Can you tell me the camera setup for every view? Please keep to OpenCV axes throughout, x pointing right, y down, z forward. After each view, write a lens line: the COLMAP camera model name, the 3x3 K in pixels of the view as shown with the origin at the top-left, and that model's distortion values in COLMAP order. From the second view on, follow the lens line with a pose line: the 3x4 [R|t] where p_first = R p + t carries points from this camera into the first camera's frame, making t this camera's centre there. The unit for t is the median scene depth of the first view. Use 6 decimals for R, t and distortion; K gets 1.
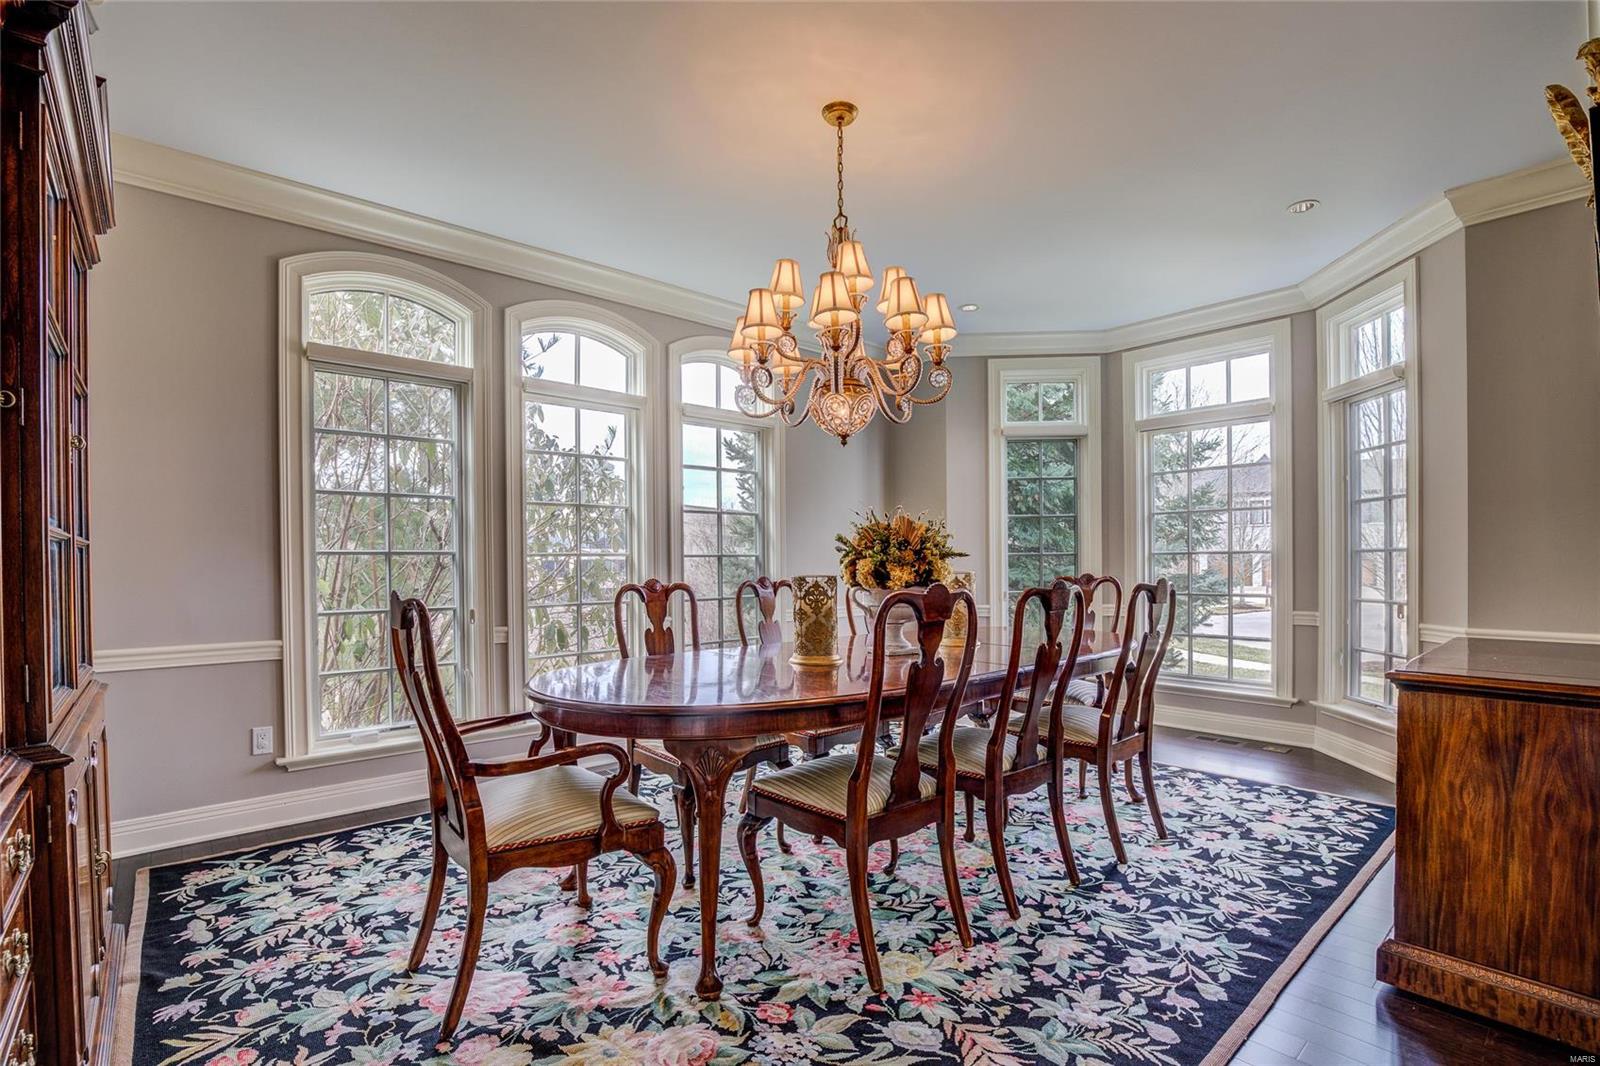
lens RADIAL K [[741.9, 0, 812.8], [0, 741.9, 562.6], [0, 0, 1]] dist [-0.019072, 0.003015]
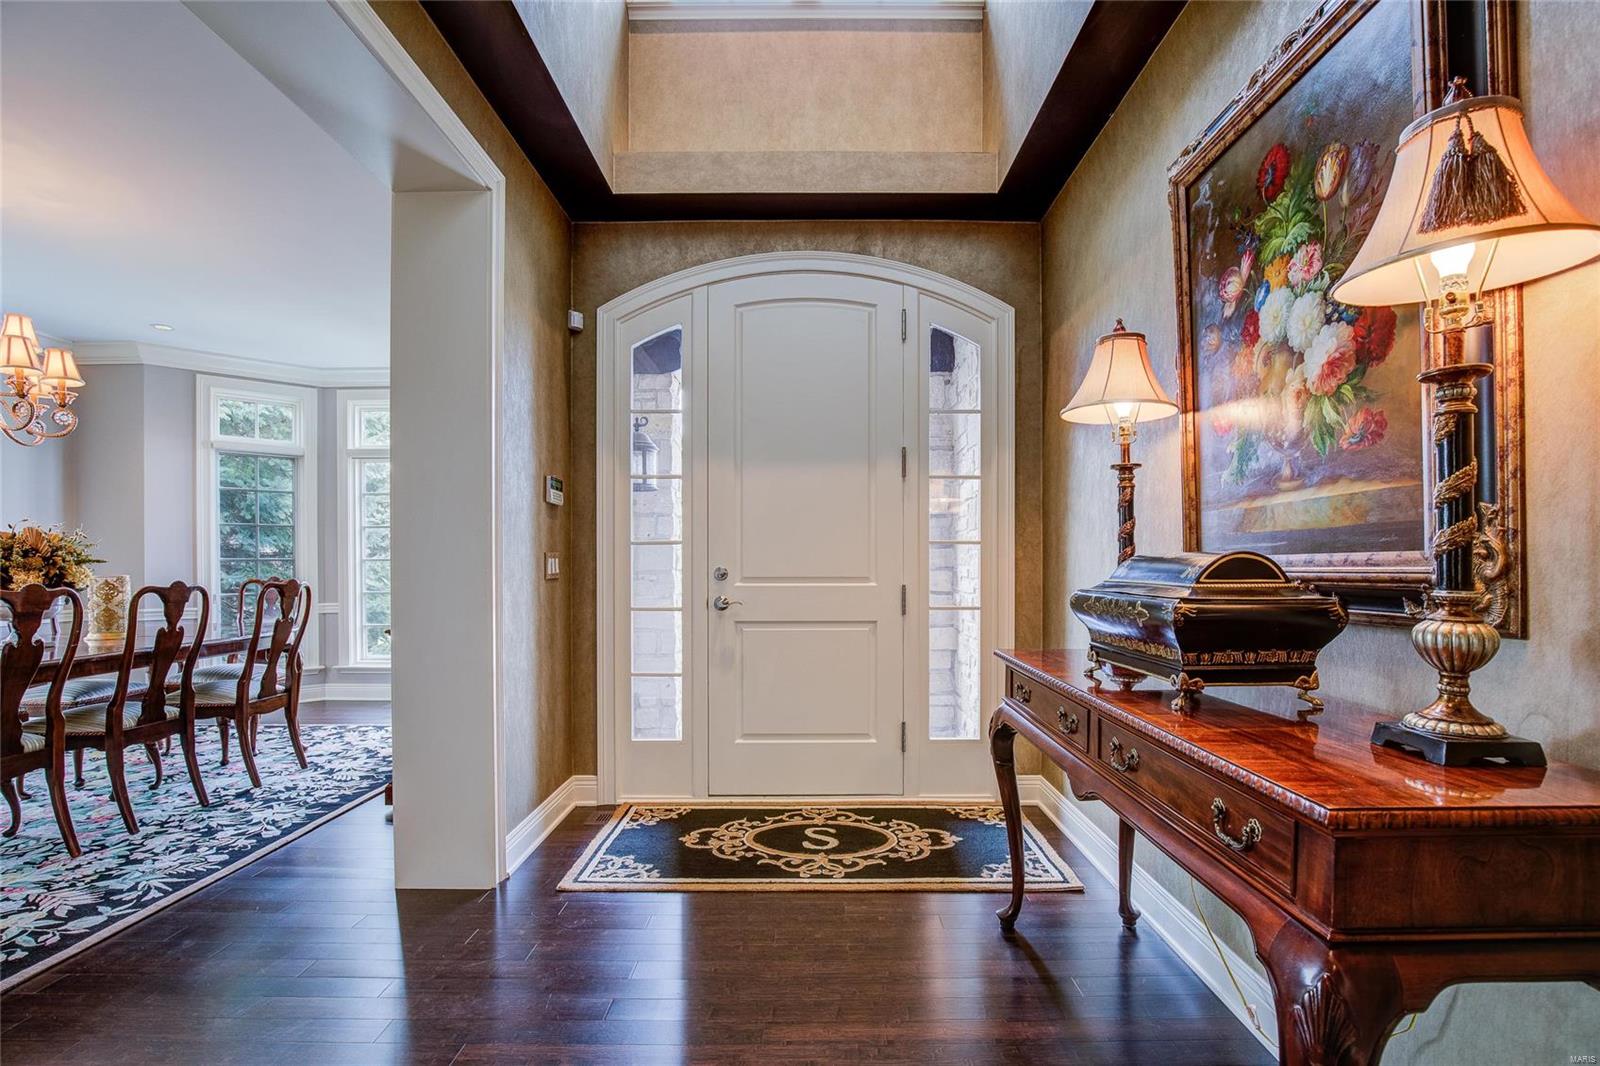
lens RADIAL K [[741.9, 0, 790.6], [0, 741.9, 567.0], [0, 0, 1]] dist [-0.019072, 0.003015]
pose [[0.679380, 0.000191, 0.733787, 0.107564], [-0.000015, 1.000000, -0.000247, -0.001222], [-0.733787, 0.000157, 0.679380, -0.745939]]
